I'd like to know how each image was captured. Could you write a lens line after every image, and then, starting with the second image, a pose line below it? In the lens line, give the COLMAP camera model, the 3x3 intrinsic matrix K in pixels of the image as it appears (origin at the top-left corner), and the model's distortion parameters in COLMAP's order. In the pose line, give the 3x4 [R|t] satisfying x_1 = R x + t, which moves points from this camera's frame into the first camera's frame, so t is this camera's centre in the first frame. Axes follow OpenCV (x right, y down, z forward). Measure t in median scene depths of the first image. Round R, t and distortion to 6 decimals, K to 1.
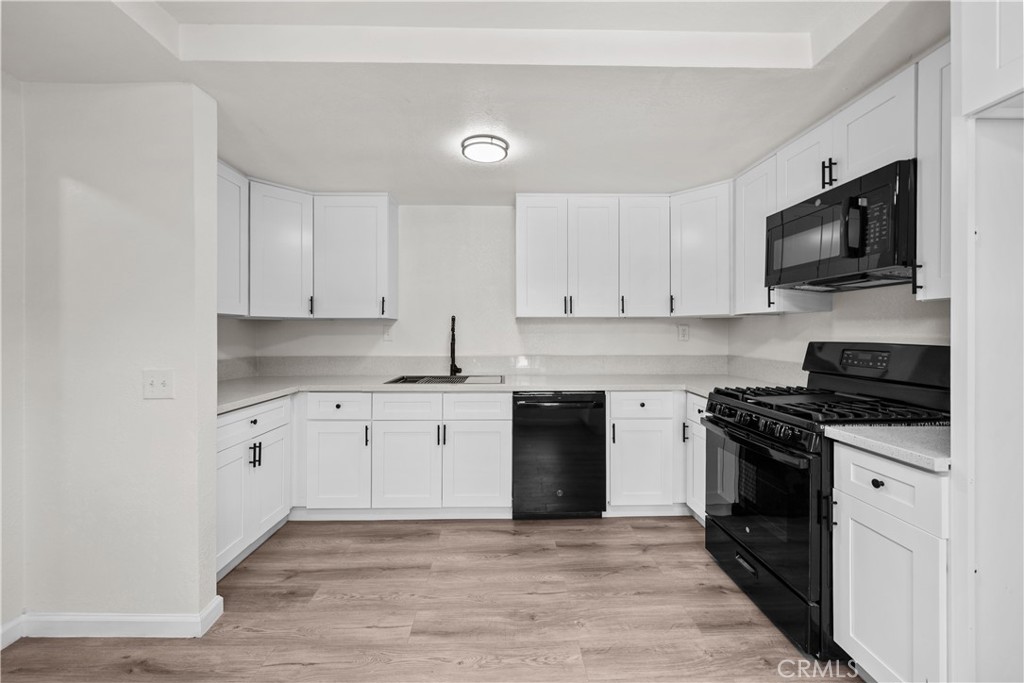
lens RADIAL K [[397.6, 0, 509.8], [0, 397.6, 334.3], [0, 0, 1]] dist [-0.000215, 0.000230]
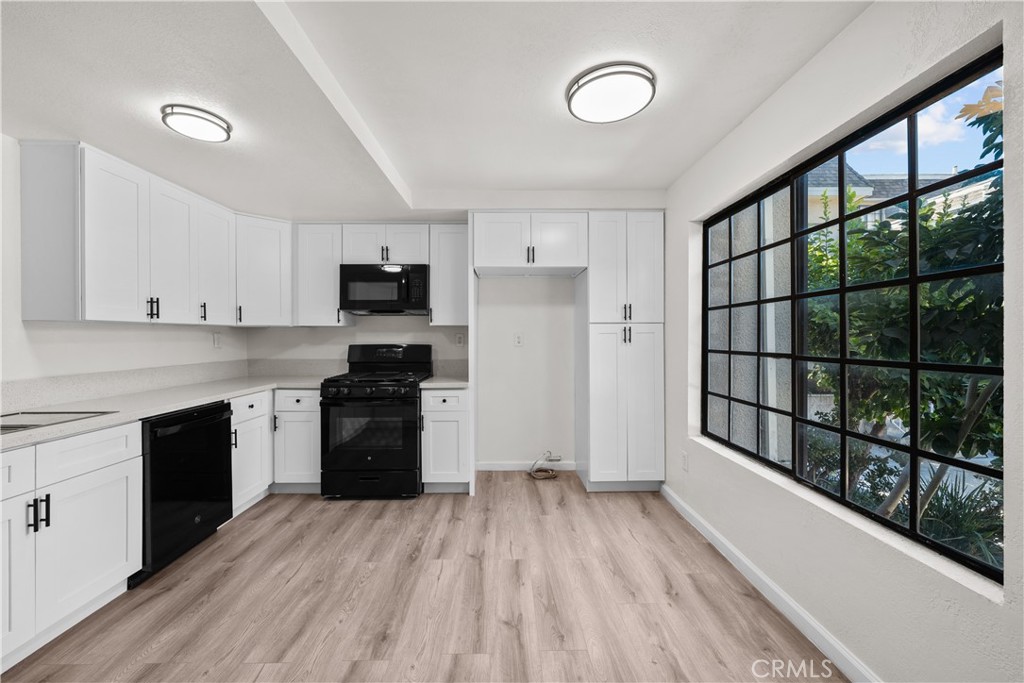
lens RADIAL K [[397.6, 0, 503.0], [0, 397.6, 339.3], [0, 0, 1]] dist [-0.000215, 0.000230]
pose [[0.032104, -0.005915, 0.999467, -0.859825], [0.010185, 0.999933, 0.005590, -0.006631], [-0.999433, 0.010000, 0.032162, 0.318264]]
